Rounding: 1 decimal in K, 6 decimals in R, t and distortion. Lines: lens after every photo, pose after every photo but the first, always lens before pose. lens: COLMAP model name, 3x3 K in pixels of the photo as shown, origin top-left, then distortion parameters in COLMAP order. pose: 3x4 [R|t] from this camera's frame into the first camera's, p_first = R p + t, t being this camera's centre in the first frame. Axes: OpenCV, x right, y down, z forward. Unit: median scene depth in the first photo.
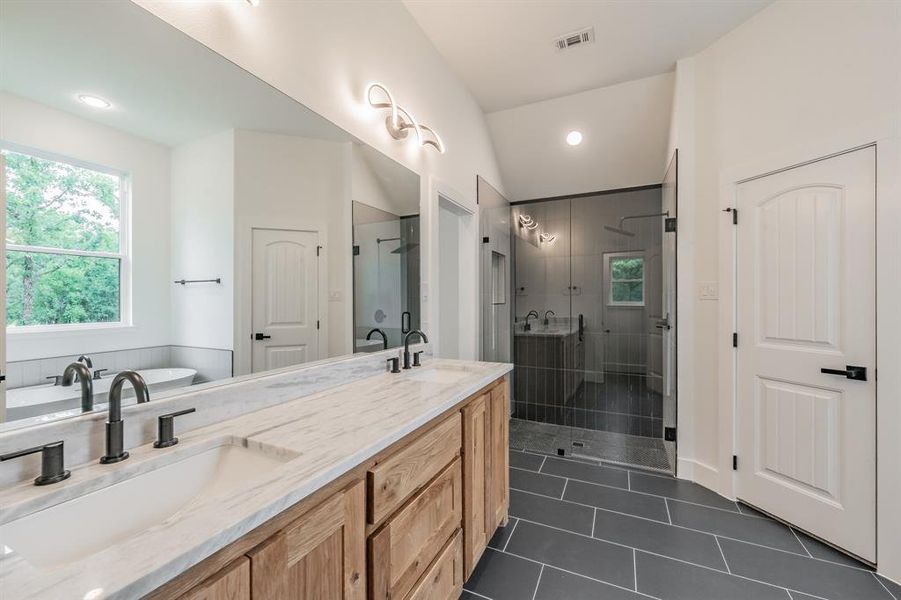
lens RADIAL K [[338.5, 0, 469.2], [0, 338.5, 301.3], [0, 0, 1]] dist [-0.002656, 0.000345]
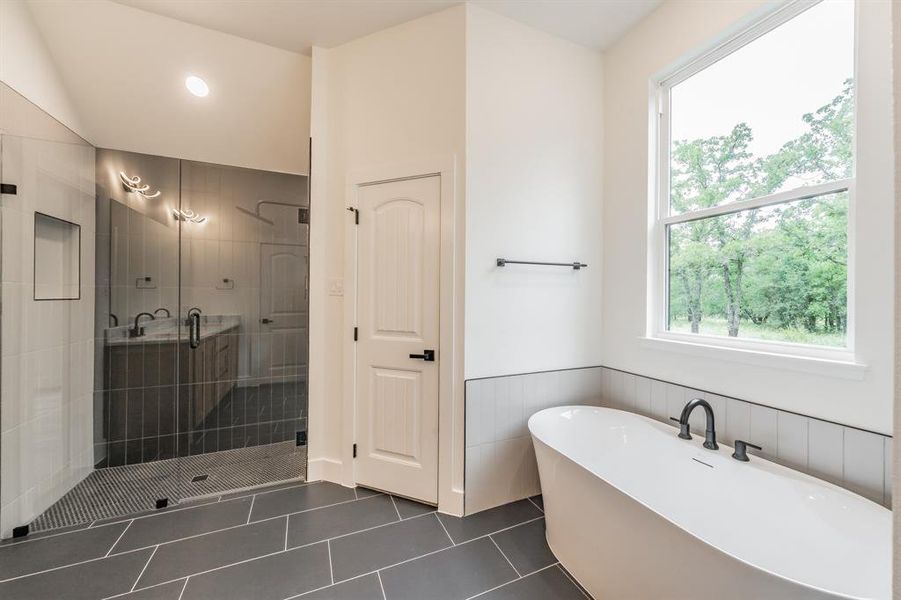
lens RADIAL K [[338.5, 0, 442.4], [0, 338.5, 298.4], [0, 0, 1]] dist [-0.002656, 0.000345]
pose [[0.669358, 0.004473, 0.742927, 0.139776], [-0.007008, 0.999975, 0.000293, 0.000917], [-0.742907, -0.005403, 0.669373, 0.072045]]
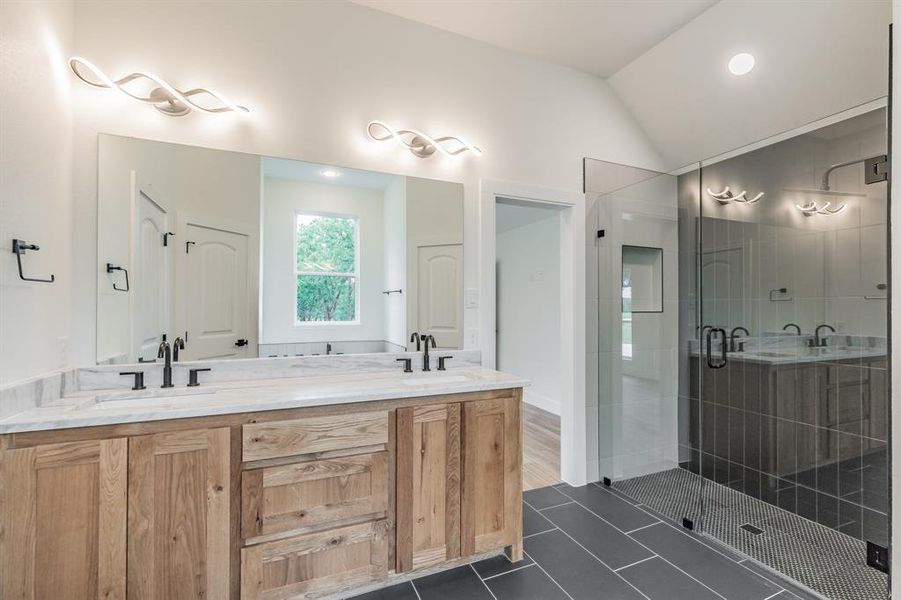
lens RADIAL K [[365.2, 0, 447.1], [0, 365.2, 306.7], [0, 0, 1]] dist [0.000008, -0.000173]
pose [[0.770791, 0.003424, -0.637079, 0.386514], [-0.006397, 0.999977, -0.002365, -0.000283], [0.637056, 0.005898, 0.770795, 0.099500]]
